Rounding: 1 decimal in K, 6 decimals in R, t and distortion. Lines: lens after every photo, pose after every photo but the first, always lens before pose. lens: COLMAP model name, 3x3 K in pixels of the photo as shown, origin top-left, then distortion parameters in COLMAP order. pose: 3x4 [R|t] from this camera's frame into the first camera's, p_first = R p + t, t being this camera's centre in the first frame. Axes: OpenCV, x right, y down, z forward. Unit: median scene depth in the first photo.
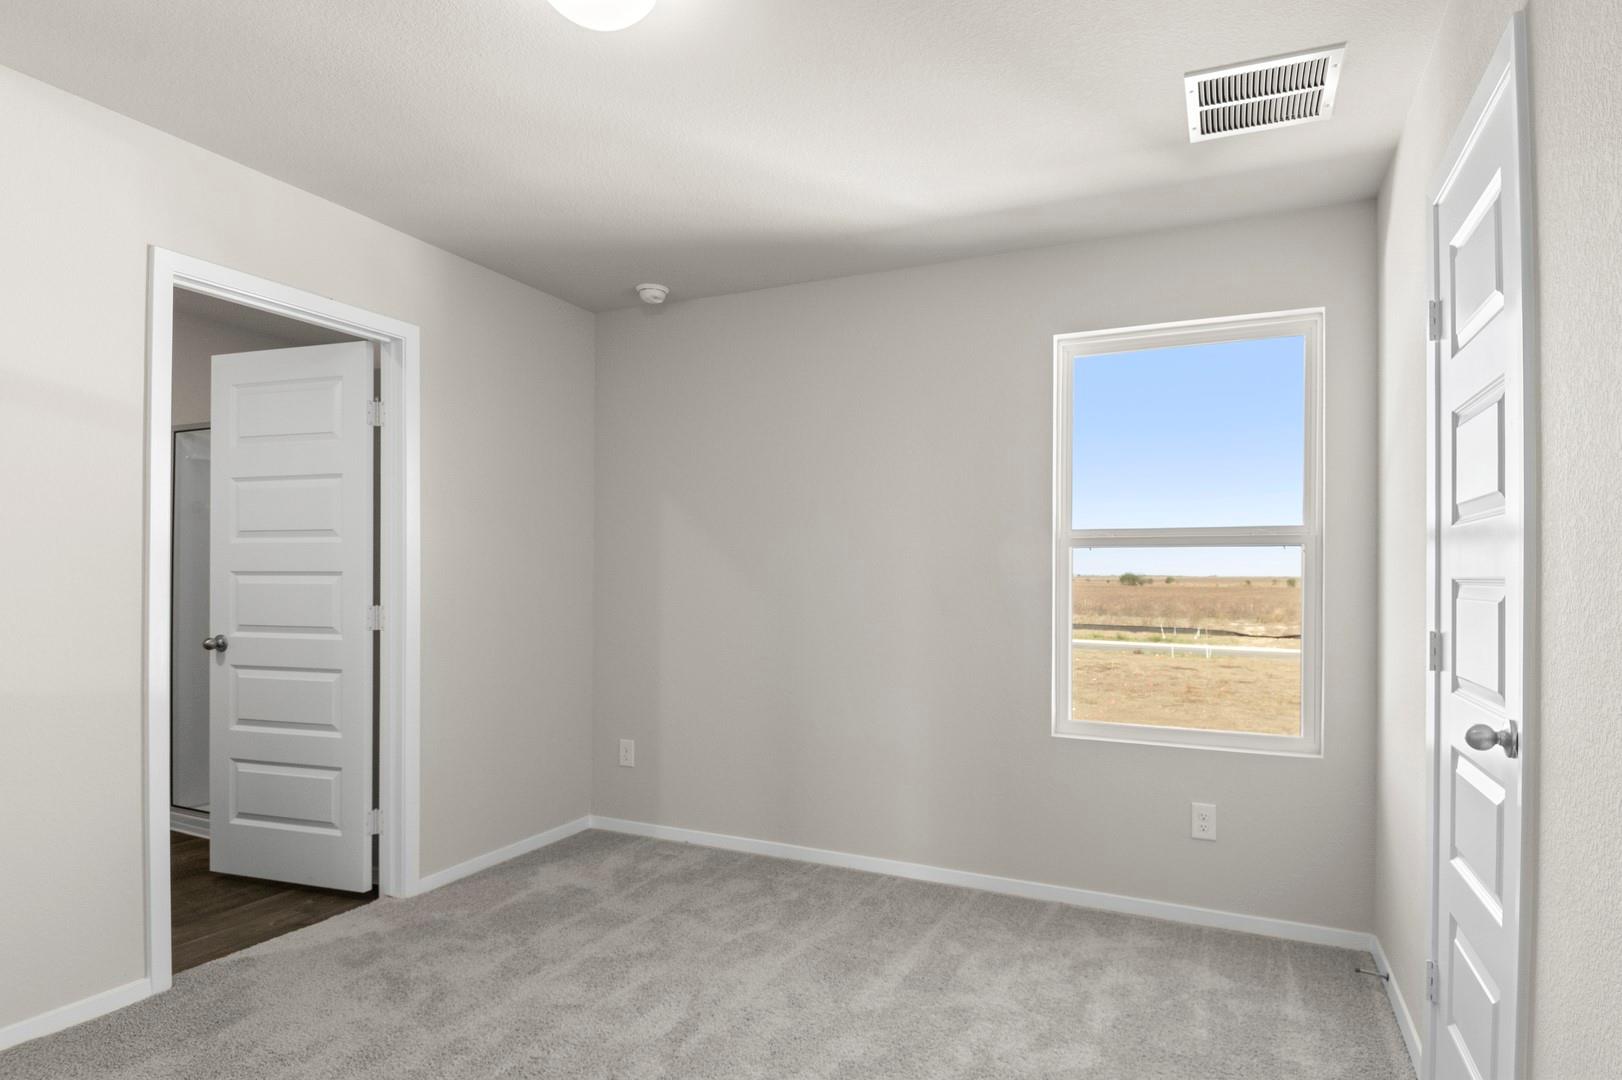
lens RADIAL K [[859.7, 0, 839.0], [0, 859.7, 582.2], [0, 0, 1]] dist [0.029974, -0.043985]
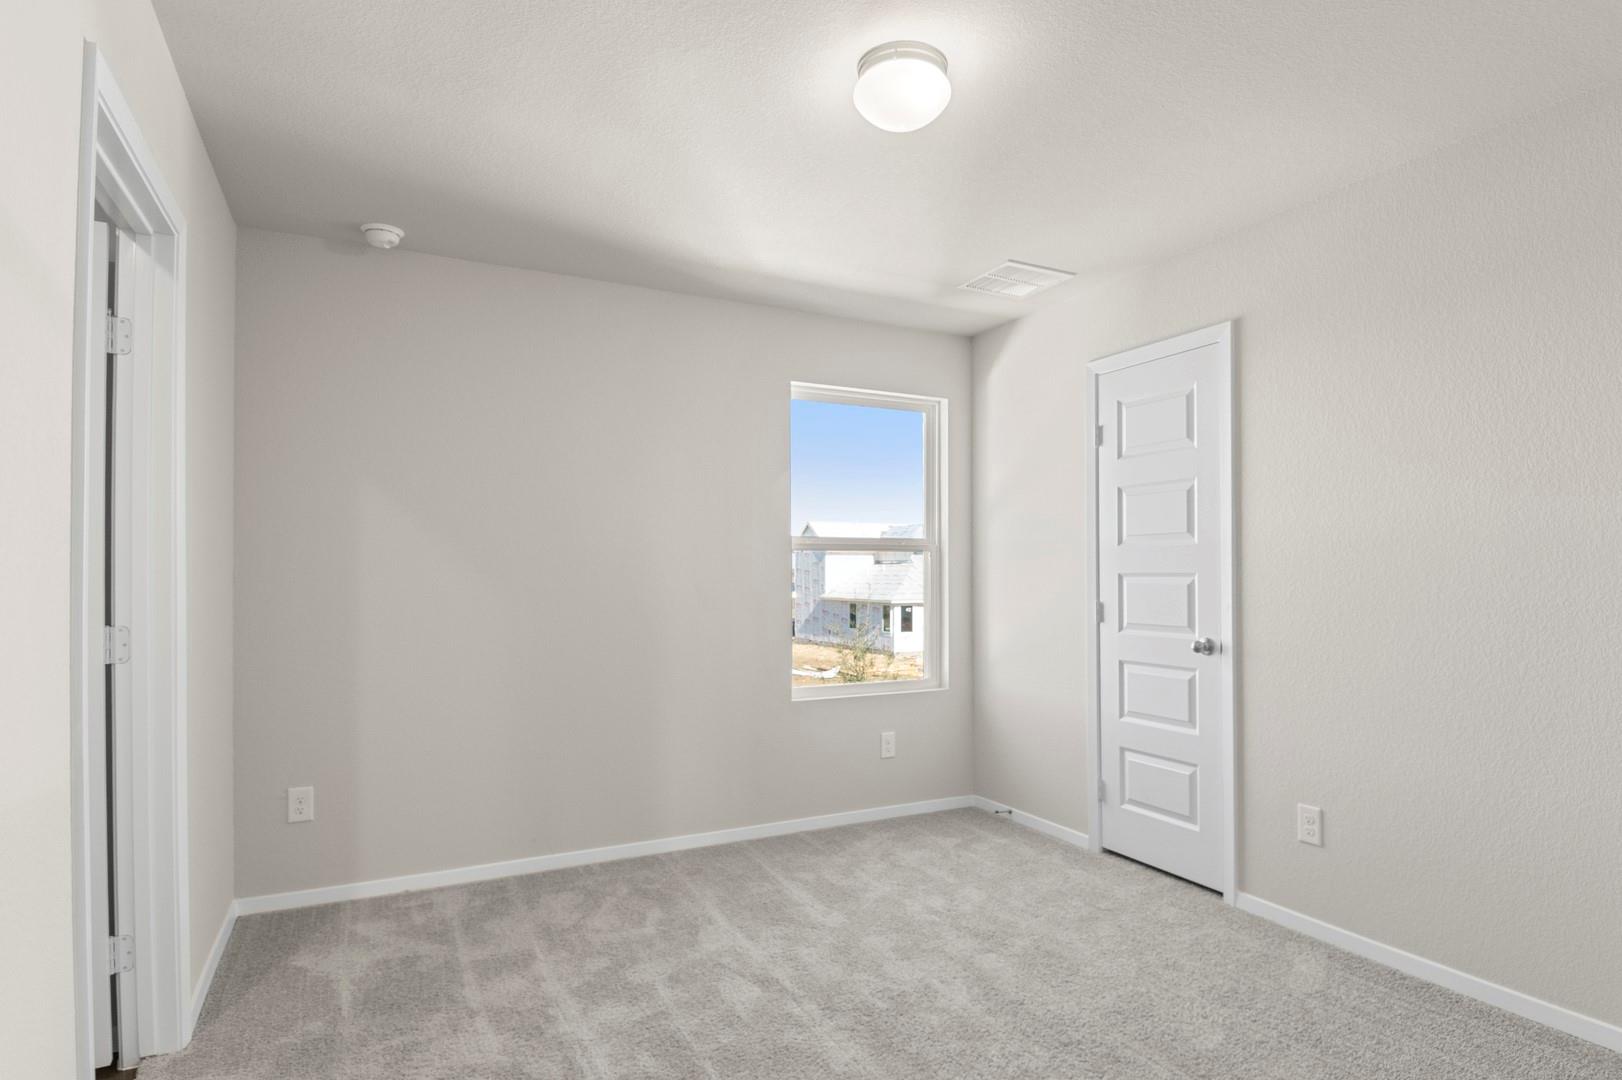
lens RADIAL K [[878.3, 0, 839.3], [0, 878.3, 568.5], [0, 0, 1]] dist [0.032484, -0.047332]
pose [[0.613486, -0.001249, 0.789705, -0.738832], [0.010316, 0.999926, -0.006432, -0.004598], [-0.789638, 0.012092, 0.613453, 0.165432]]
